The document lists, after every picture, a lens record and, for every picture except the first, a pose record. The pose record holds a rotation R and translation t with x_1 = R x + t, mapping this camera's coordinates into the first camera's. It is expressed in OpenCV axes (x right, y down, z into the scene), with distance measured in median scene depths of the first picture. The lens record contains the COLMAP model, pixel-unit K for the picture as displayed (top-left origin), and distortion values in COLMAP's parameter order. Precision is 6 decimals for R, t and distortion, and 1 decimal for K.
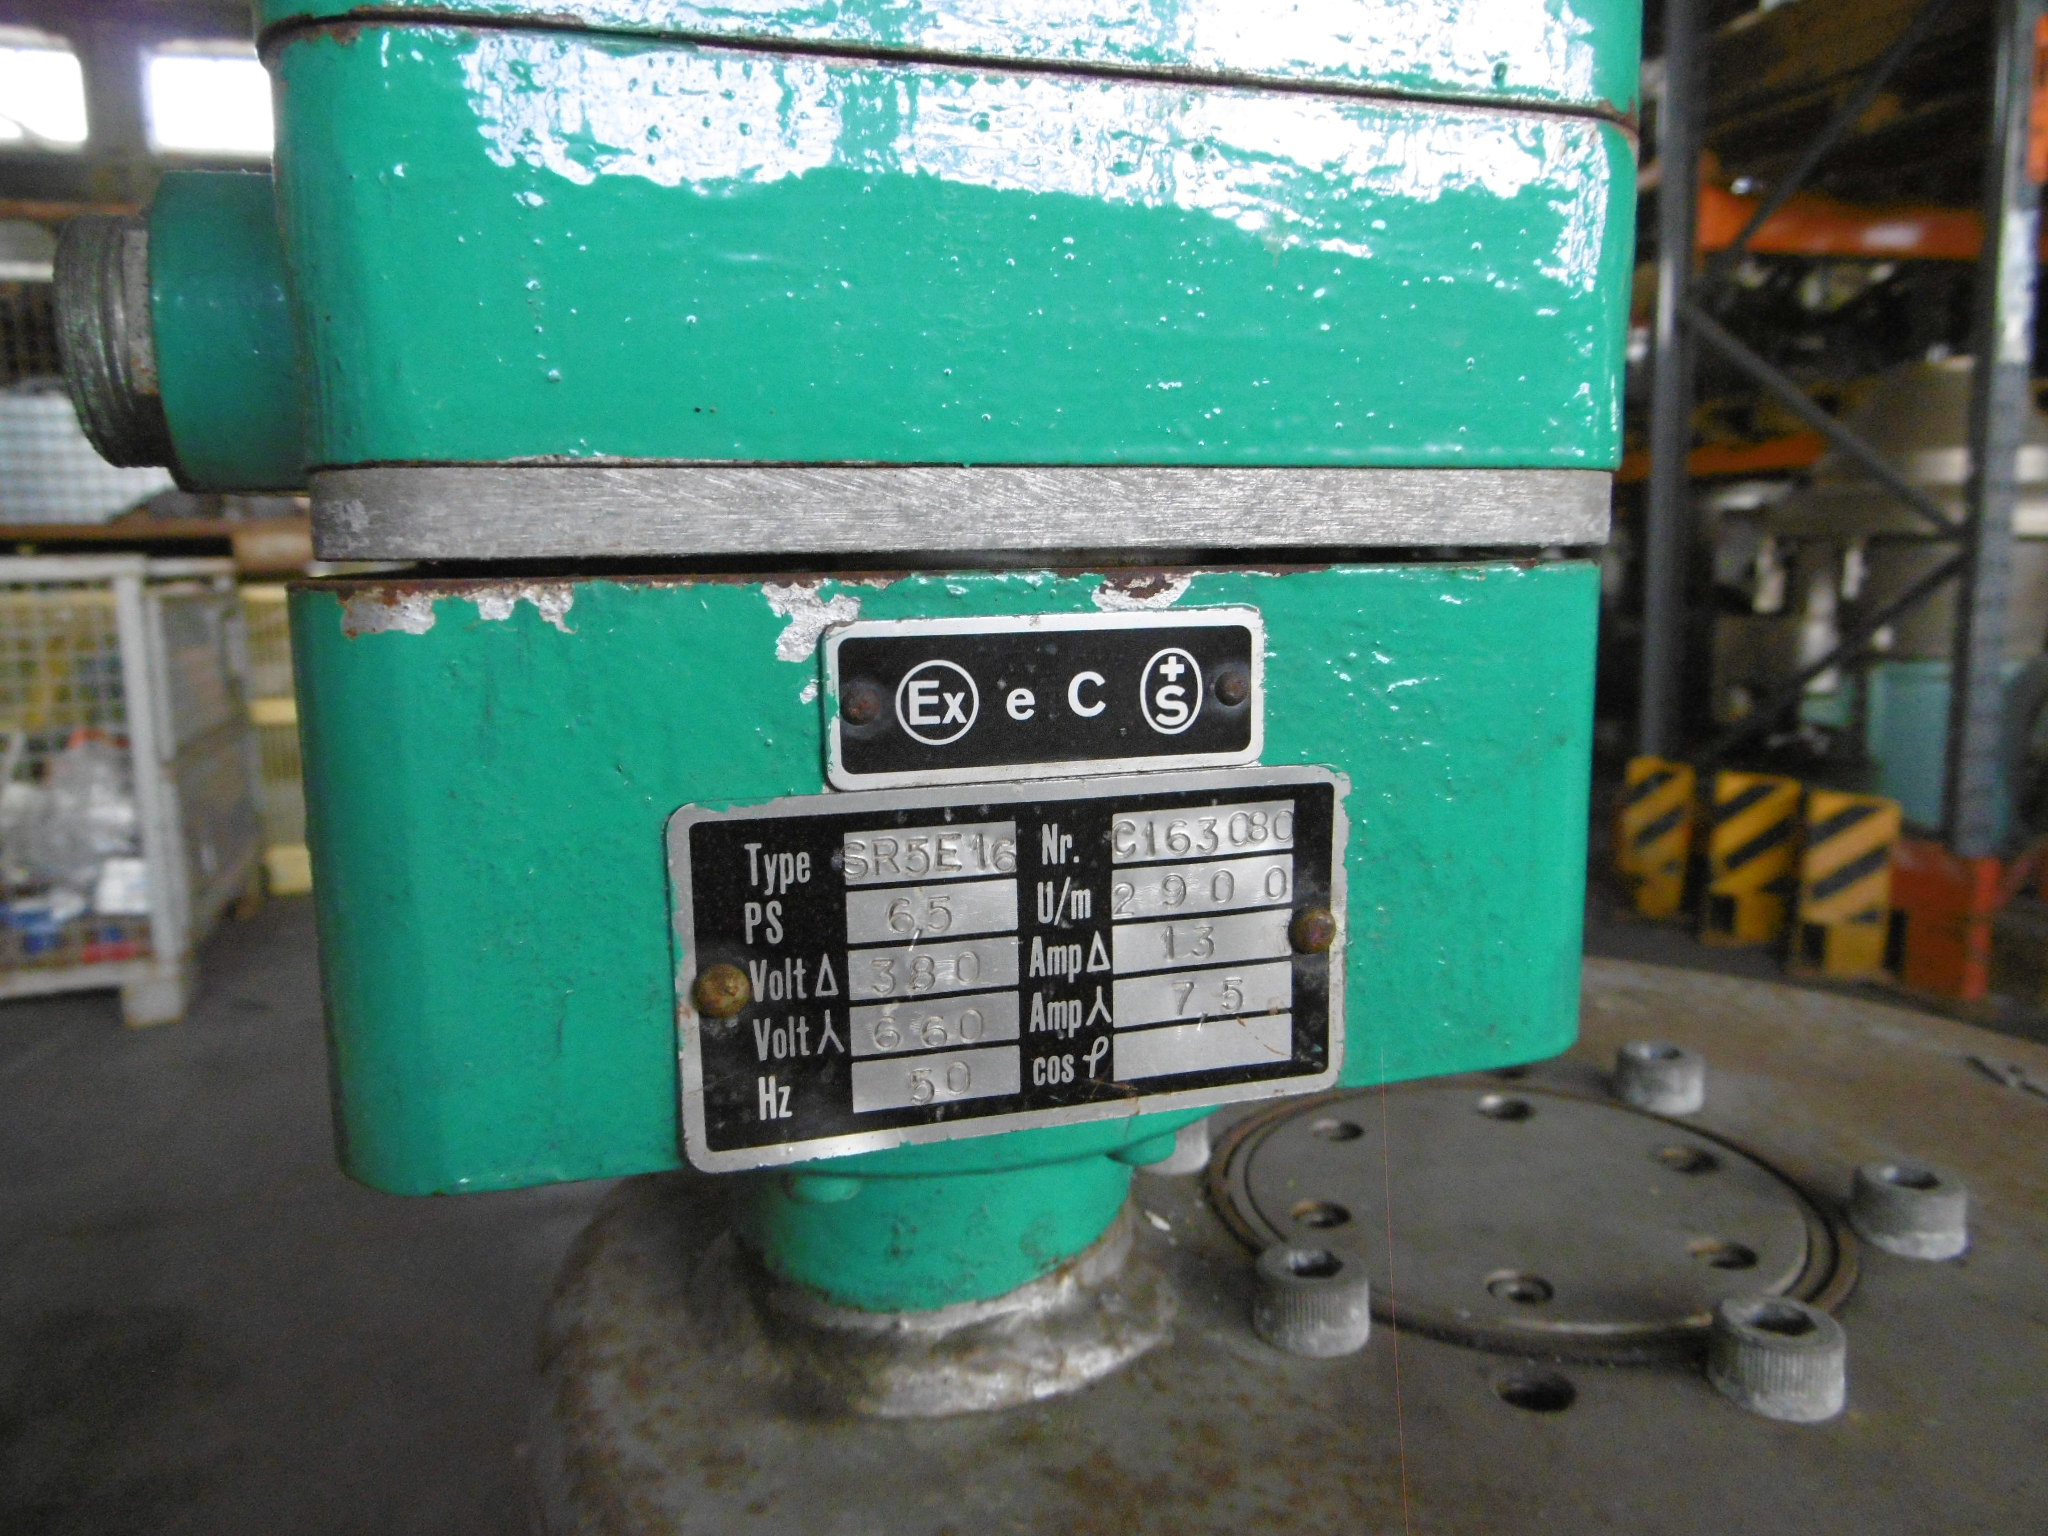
lens RADIAL K [[1461.5, 0, 1024.0], [0, 1461.5, 768.0], [0, 0, 1]] dist [0.014384, 0.000685]
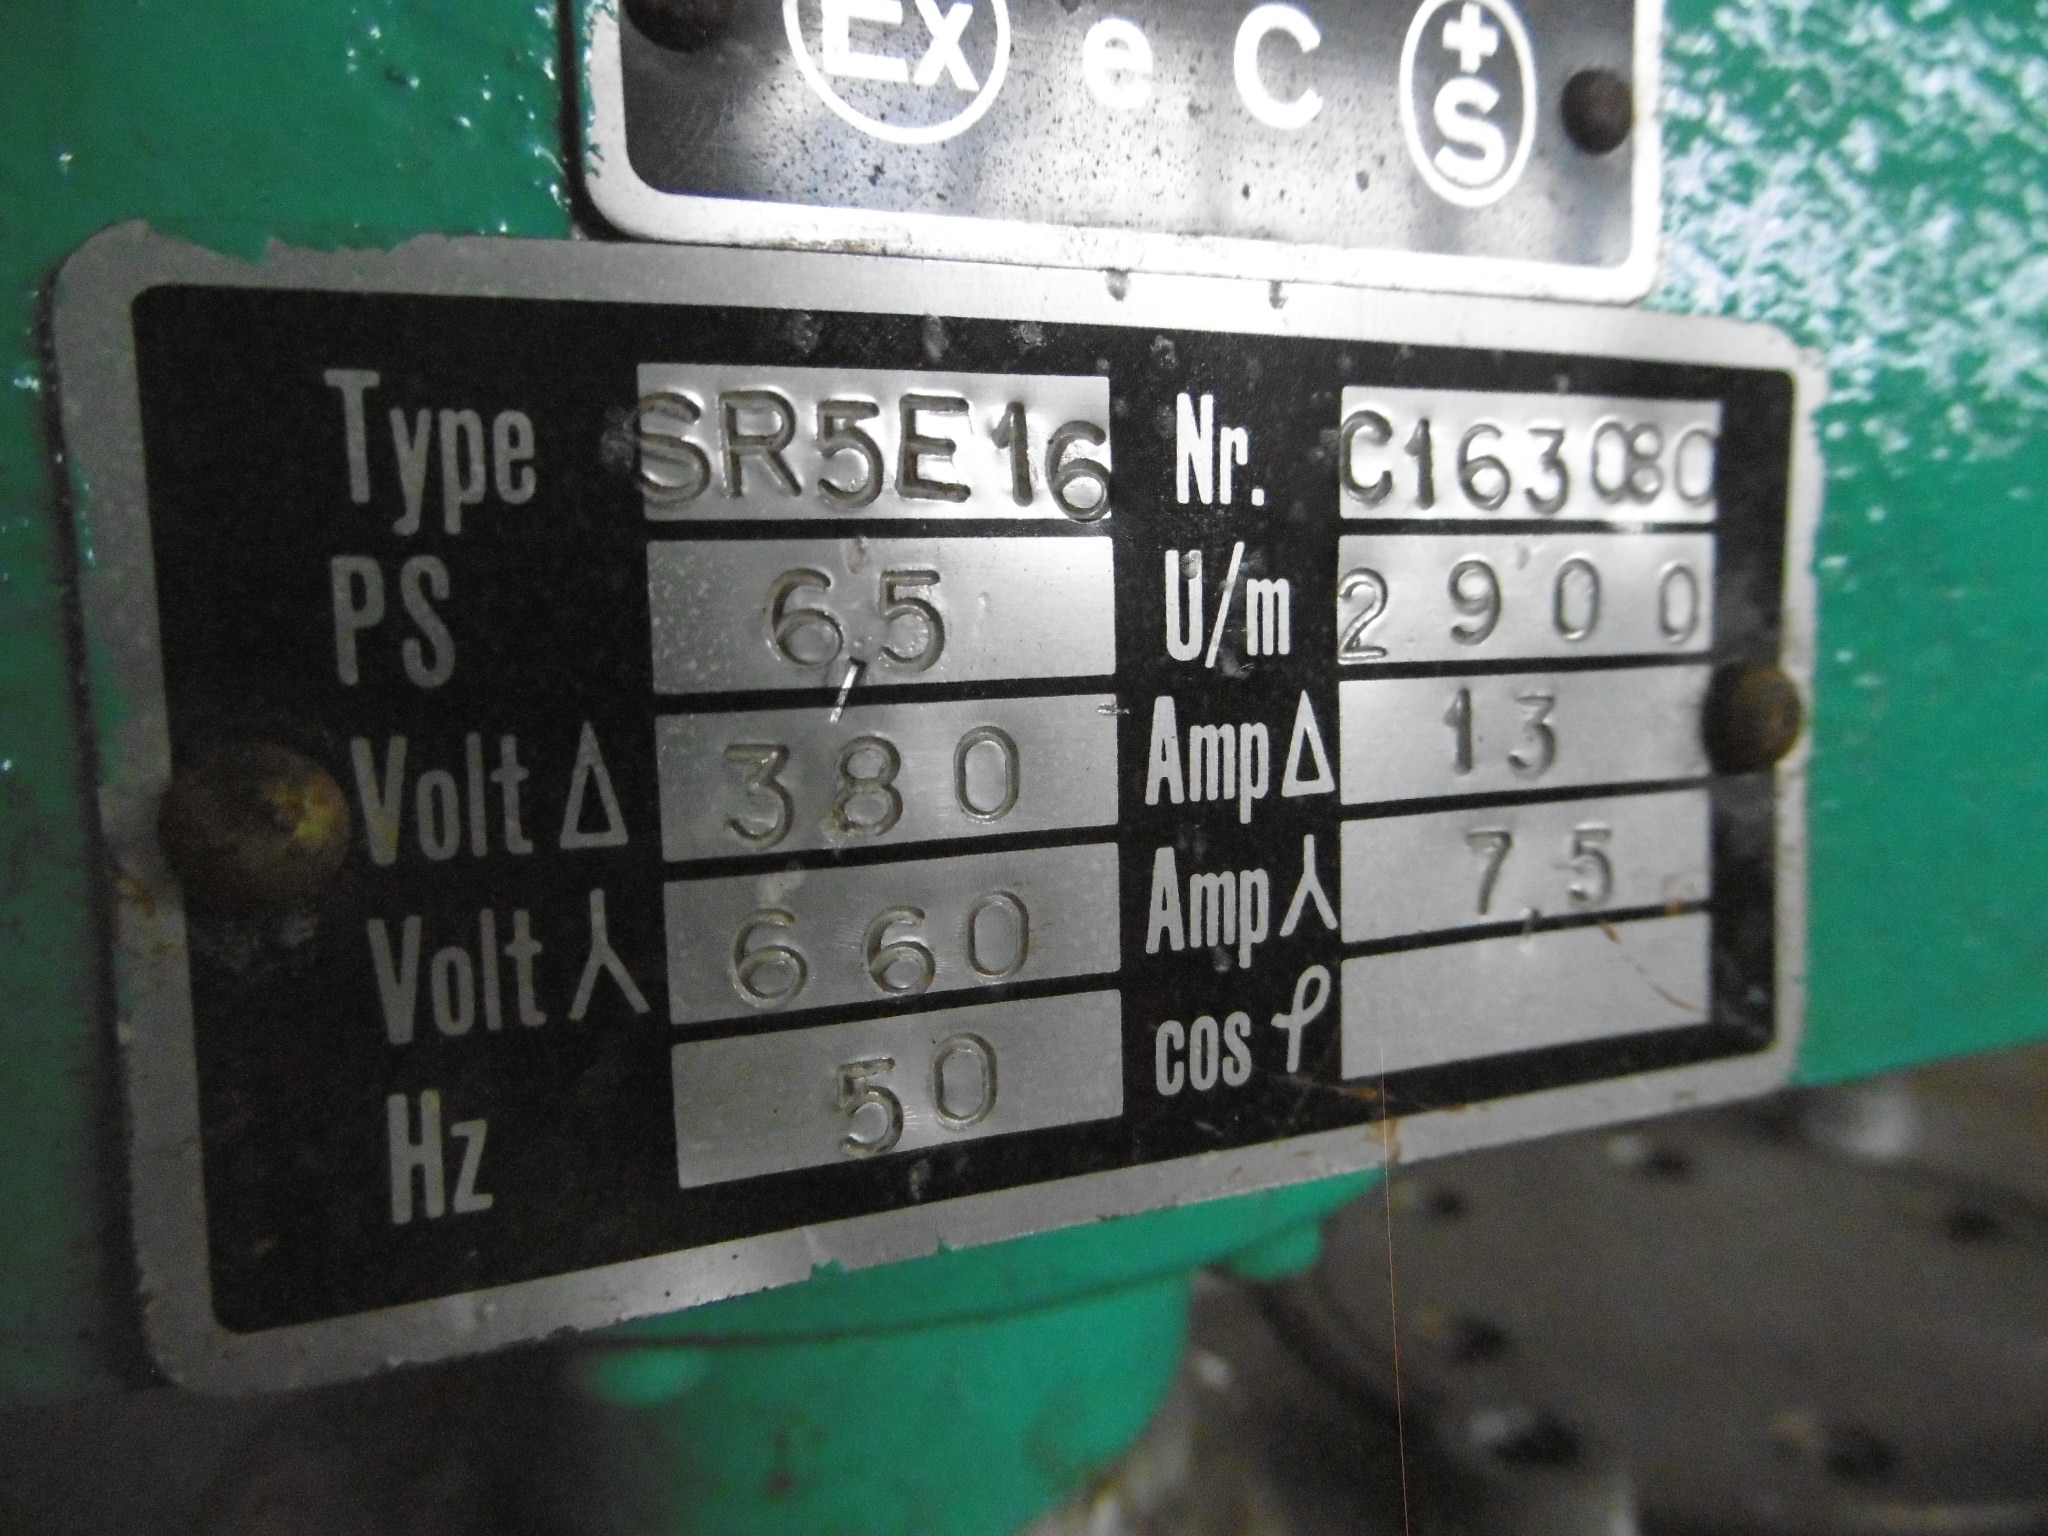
lens RADIAL K [[1469.4, 0, 1024.0], [0, 1469.4, 768.0], [0, 0, 1]] dist [0.023486, 0.005632]
pose [[0.994138, -0.019727, 0.106308, -0.068260], [0.026009, 0.997976, -0.058030, 0.154701], [-0.104948, 0.060455, 0.992638, 0.622380]]
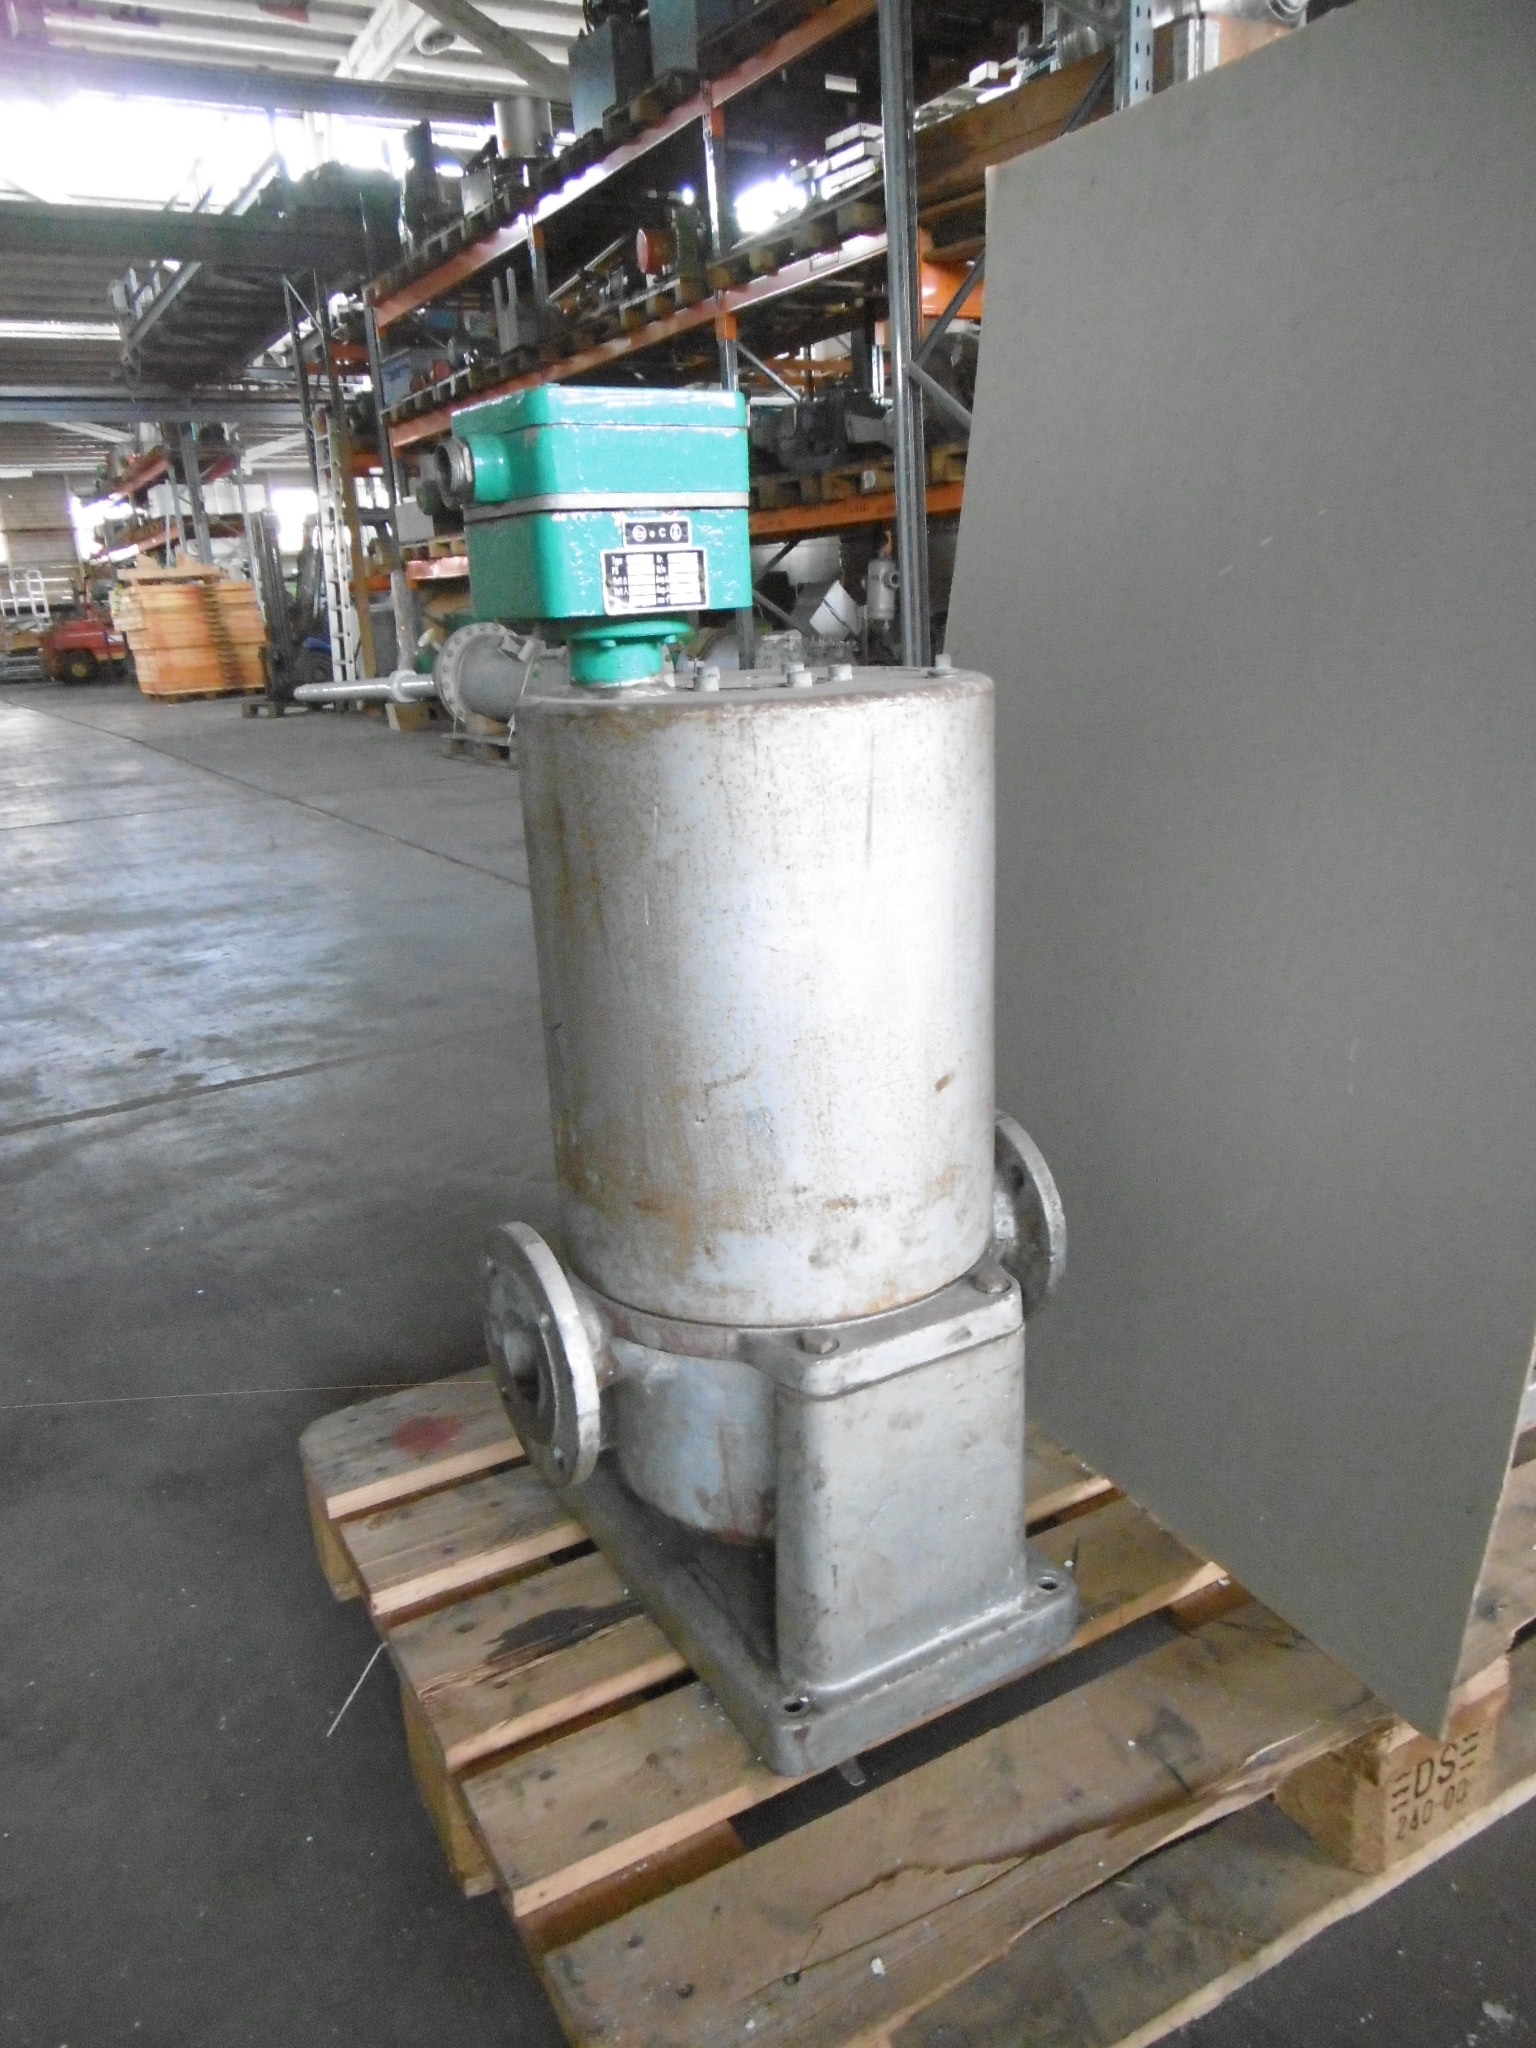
lens RADIAL K [[1469.4, 0, 768.0], [0, 1469.4, 1024.0], [0, 0, 1]] dist [0.023486, 0.005632]
pose [[0.957920, -0.107547, 0.266125, -1.342822], [0.070852, 0.987059, 0.143858, 1.080878], [-0.278152, -0.118949, 0.953143, -5.021026]]
